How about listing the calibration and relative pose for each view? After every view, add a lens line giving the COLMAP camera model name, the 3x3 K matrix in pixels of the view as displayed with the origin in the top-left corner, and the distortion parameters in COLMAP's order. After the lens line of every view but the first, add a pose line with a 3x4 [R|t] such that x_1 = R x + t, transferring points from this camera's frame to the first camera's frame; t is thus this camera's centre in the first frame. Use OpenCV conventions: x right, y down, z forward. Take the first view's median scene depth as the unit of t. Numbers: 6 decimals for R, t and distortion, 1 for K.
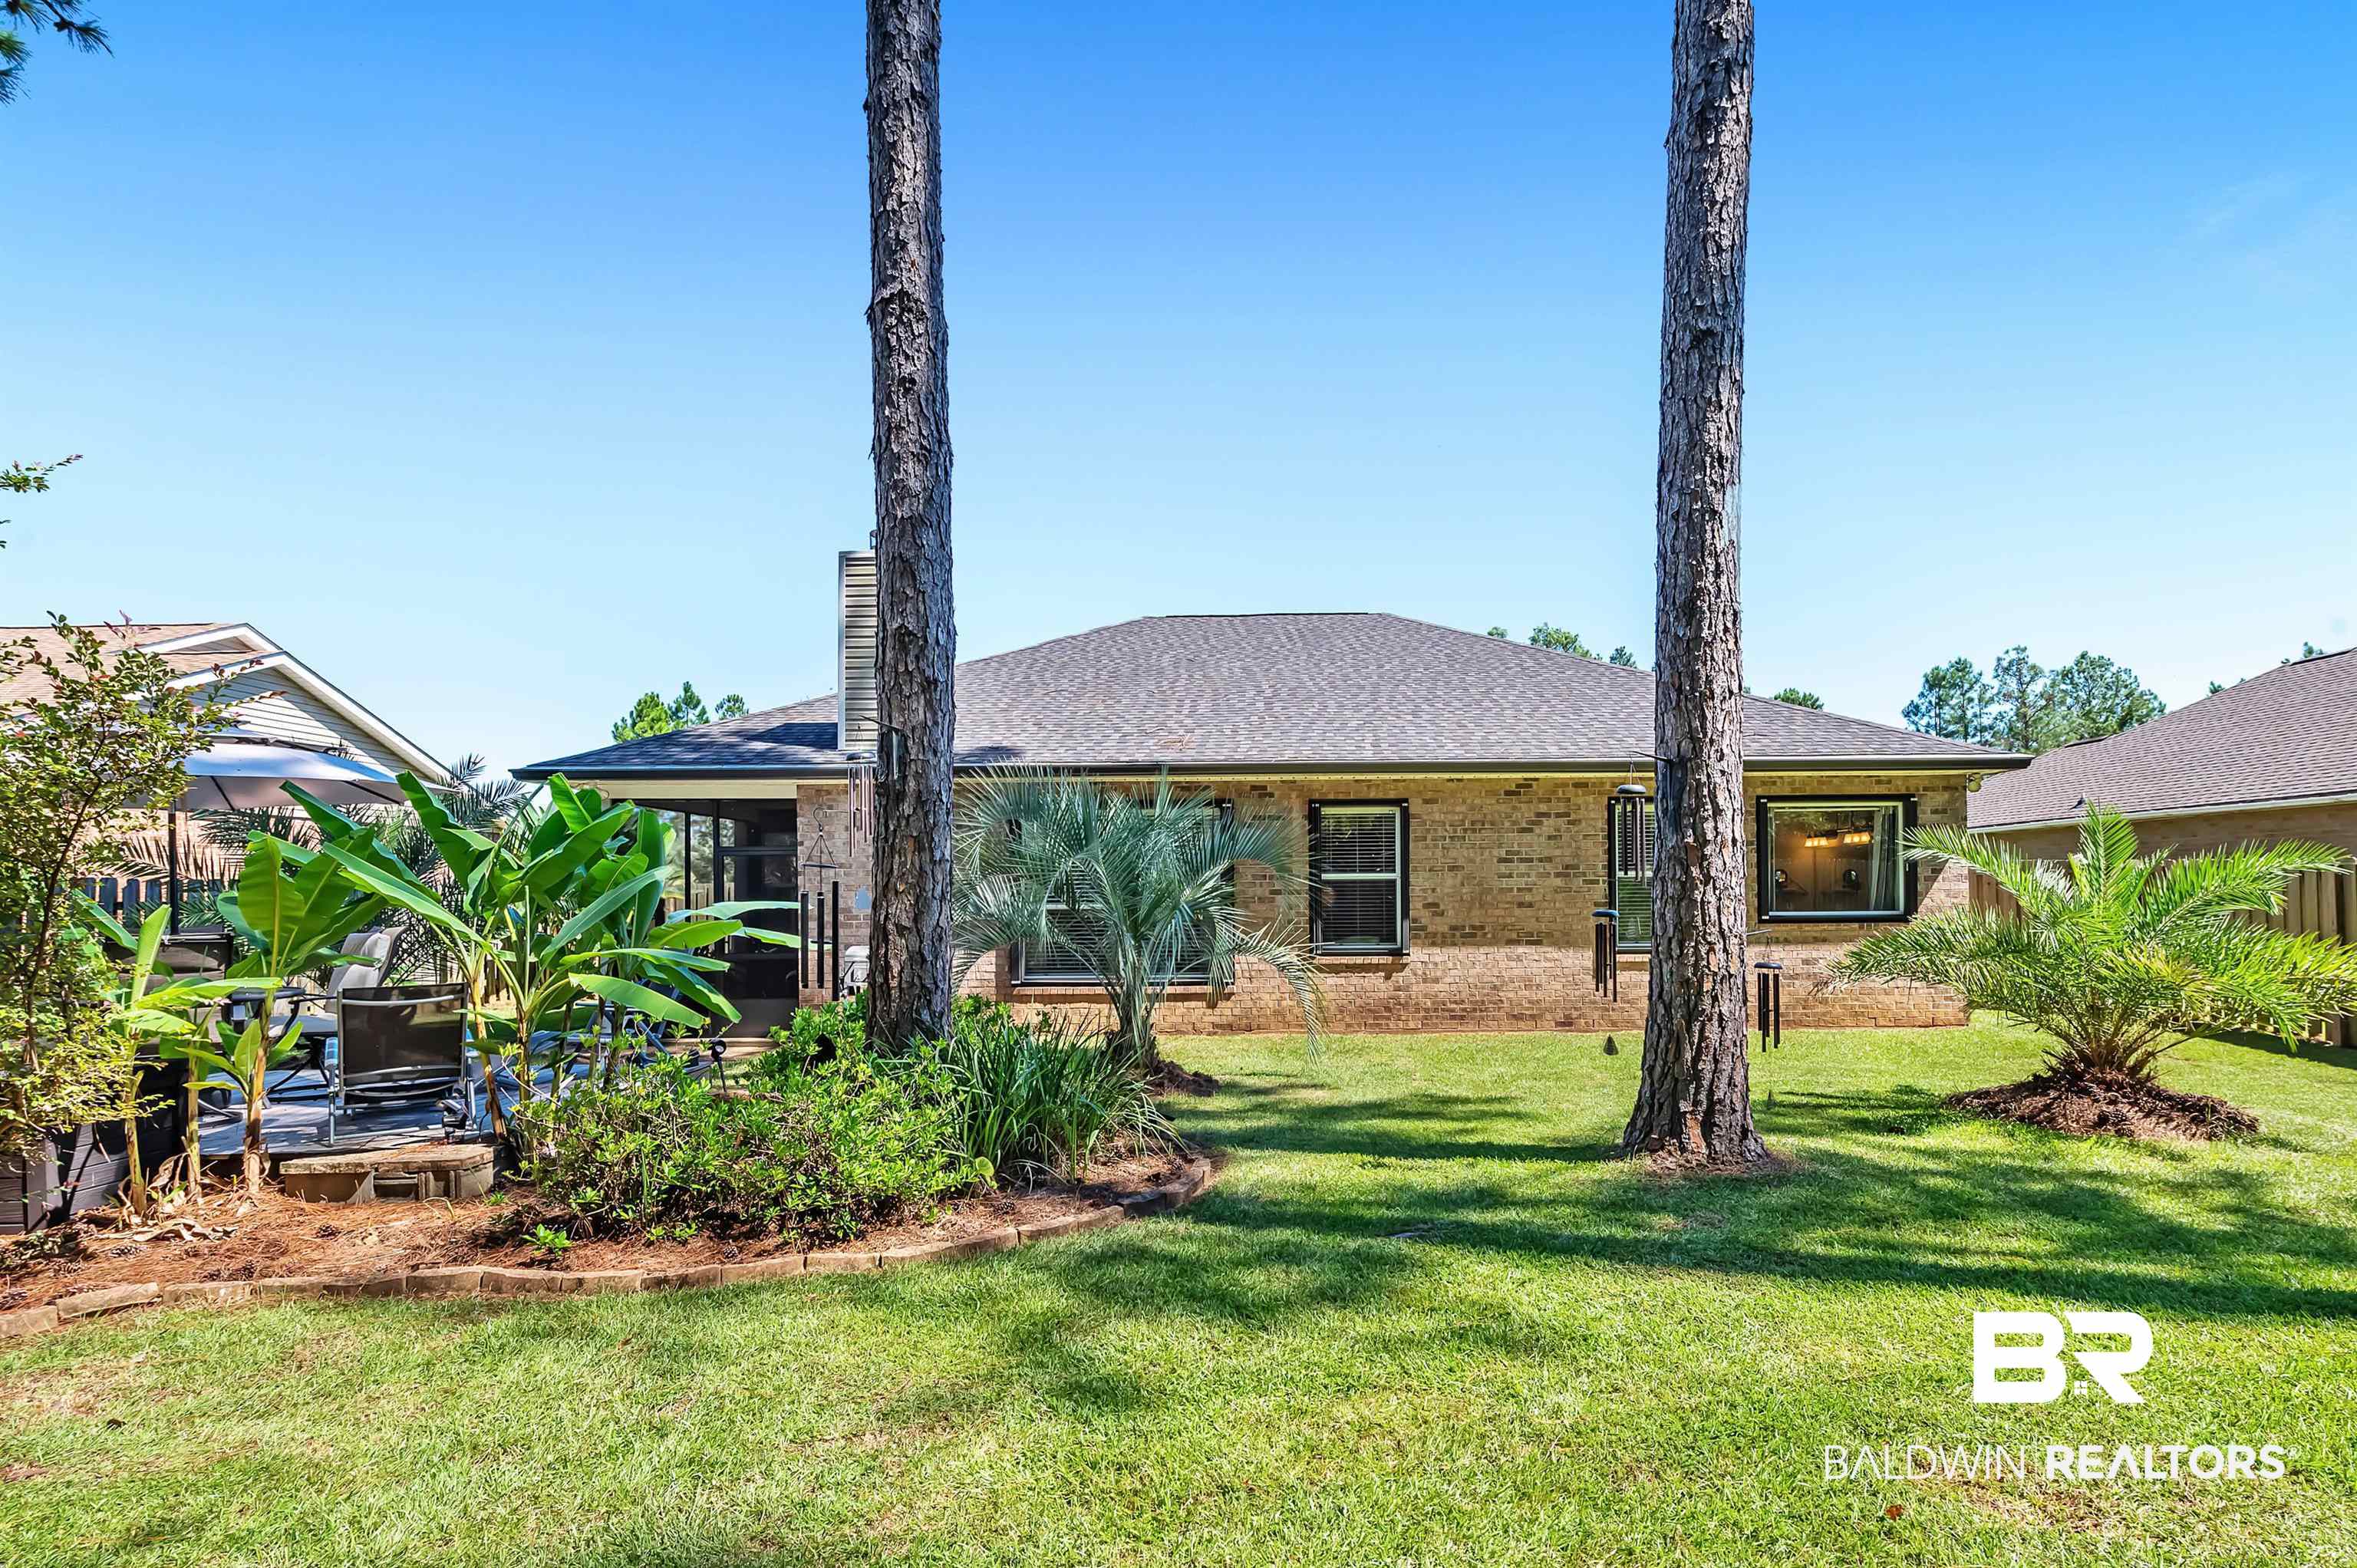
lens RADIAL K [[1038.6, 0, 1190.9], [0, 1038.6, 843.5], [0, 0, 1]] dist [-0.005799, -0.000180]
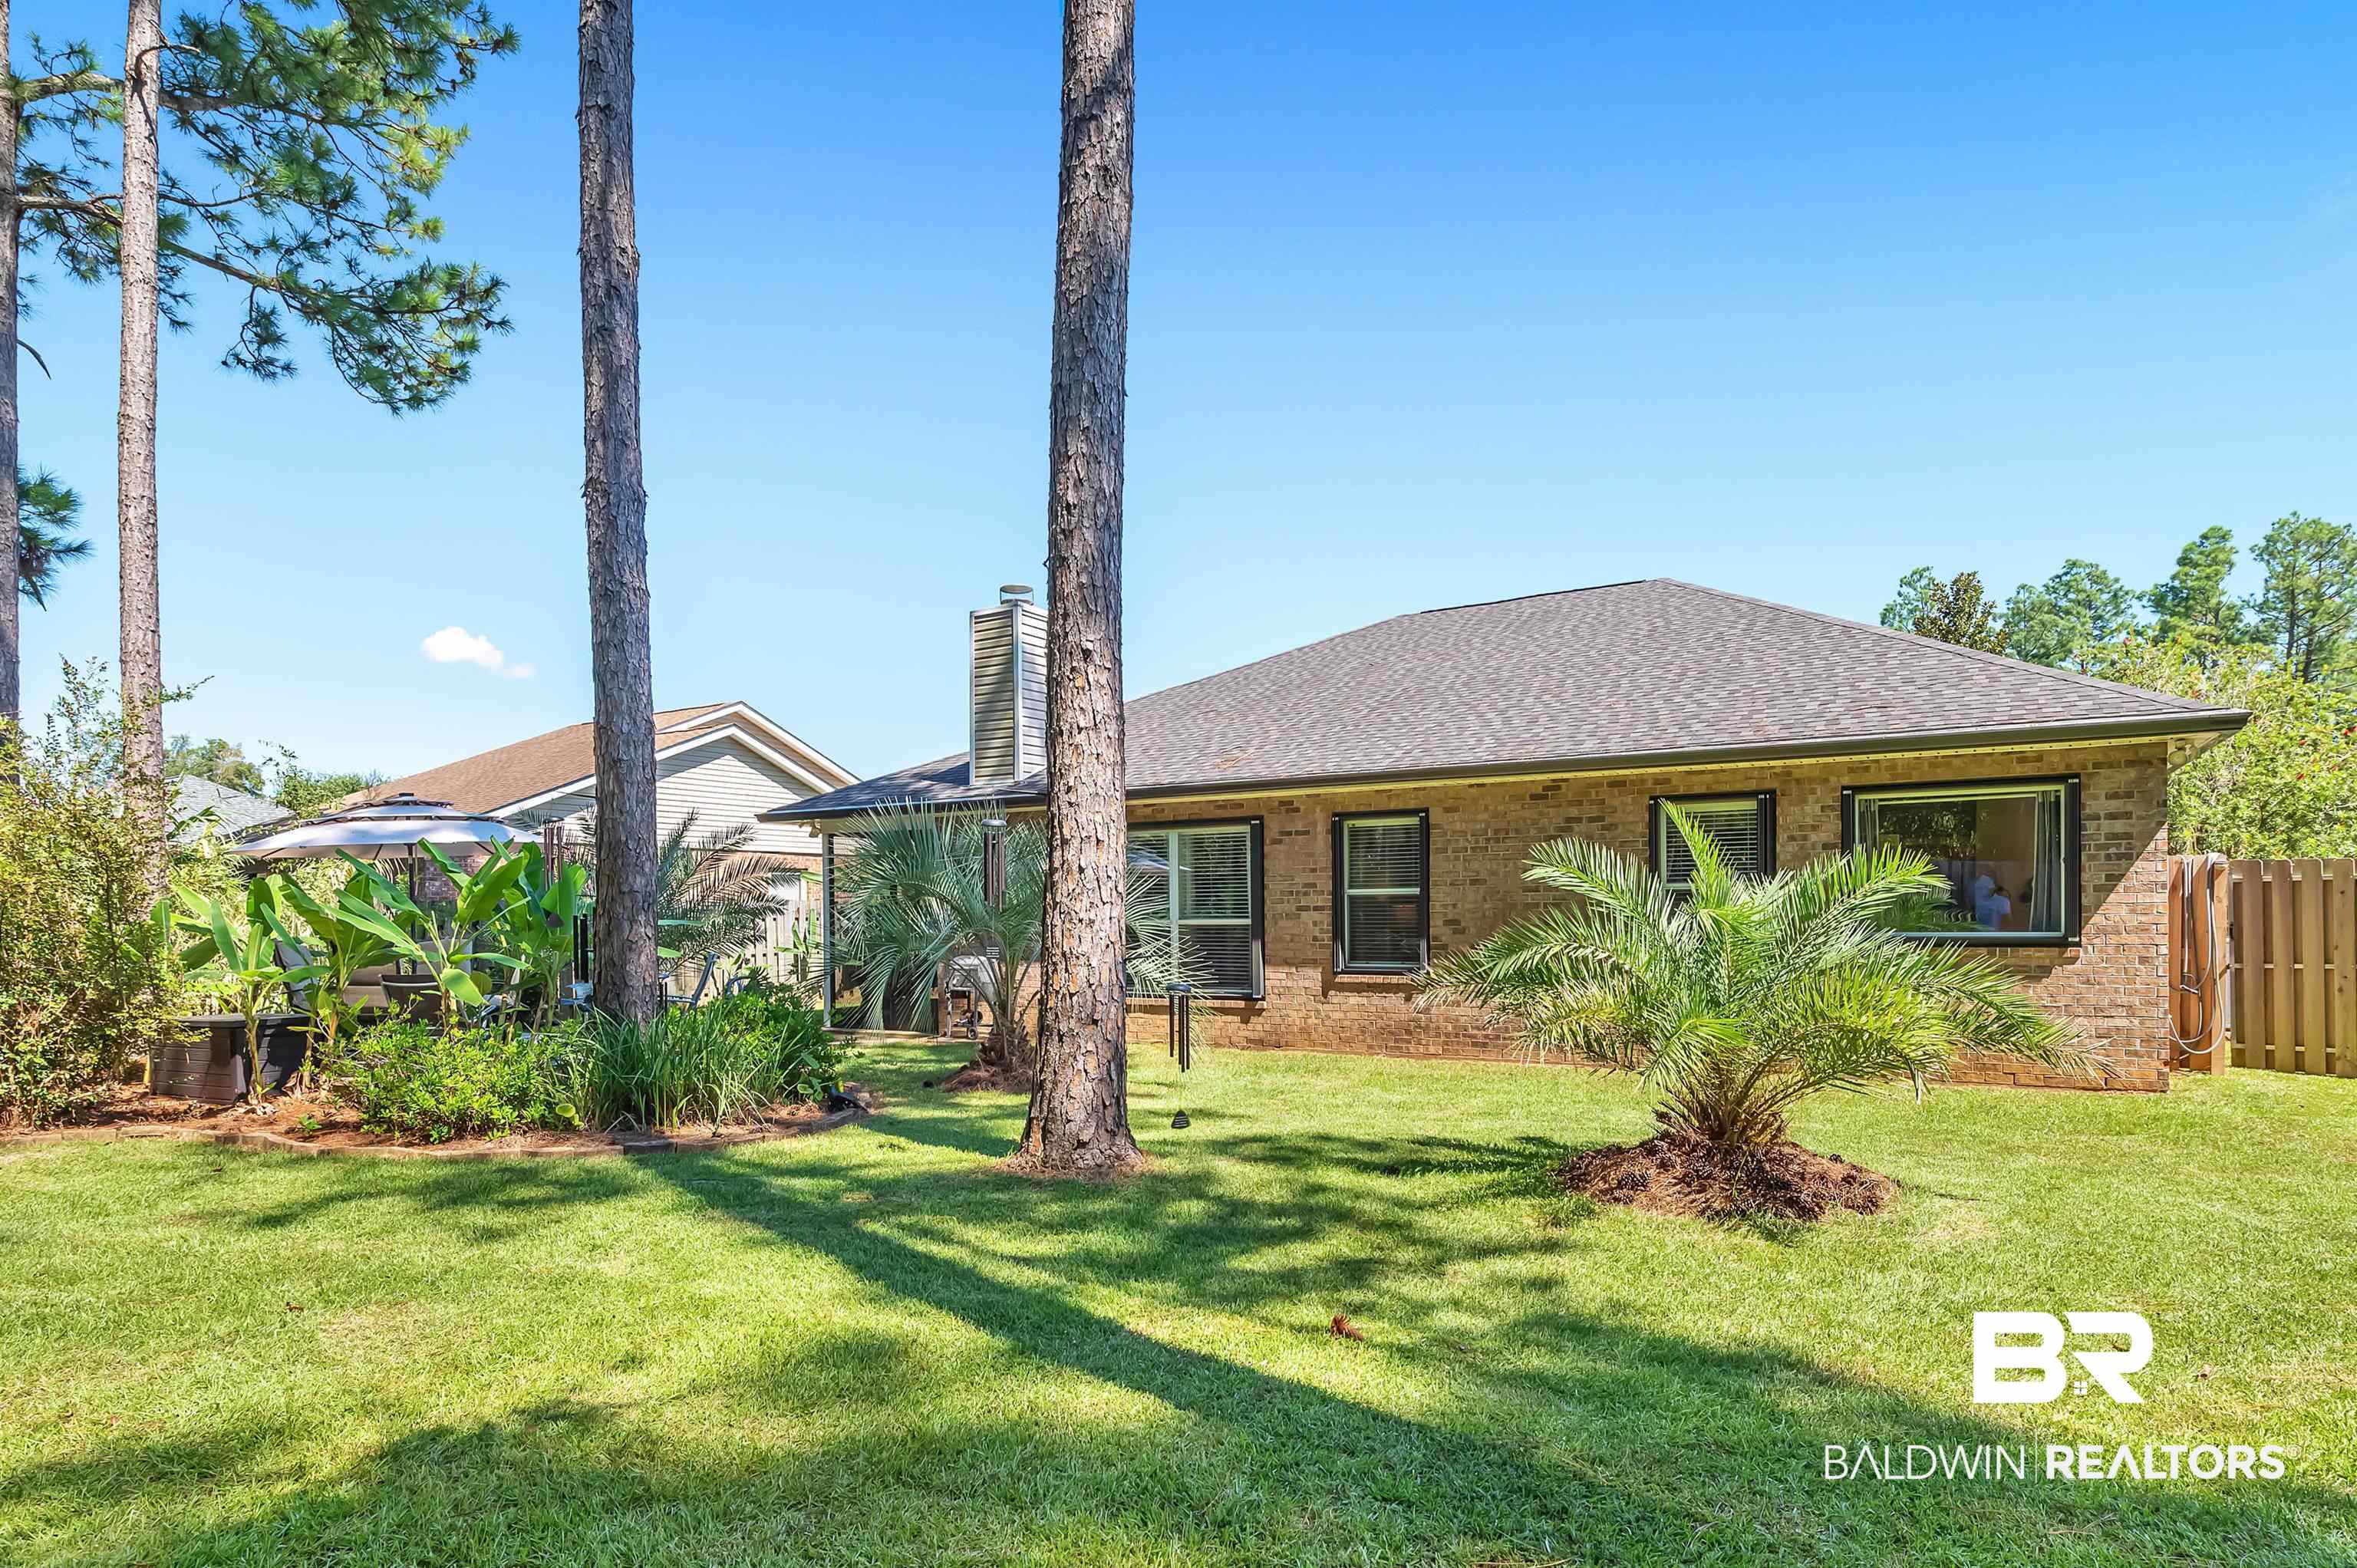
lens RADIAL K [[1096.3, 0, 1179.3], [0, 1096.3, 868.5], [0, 0, 1]] dist [-0.000344, -0.000191]
pose [[0.894531, -0.019141, -0.446596, 0.453013], [0.026192, 0.999611, 0.009619, -0.004173], [0.446238, -0.020301, 0.894684, 0.017198]]
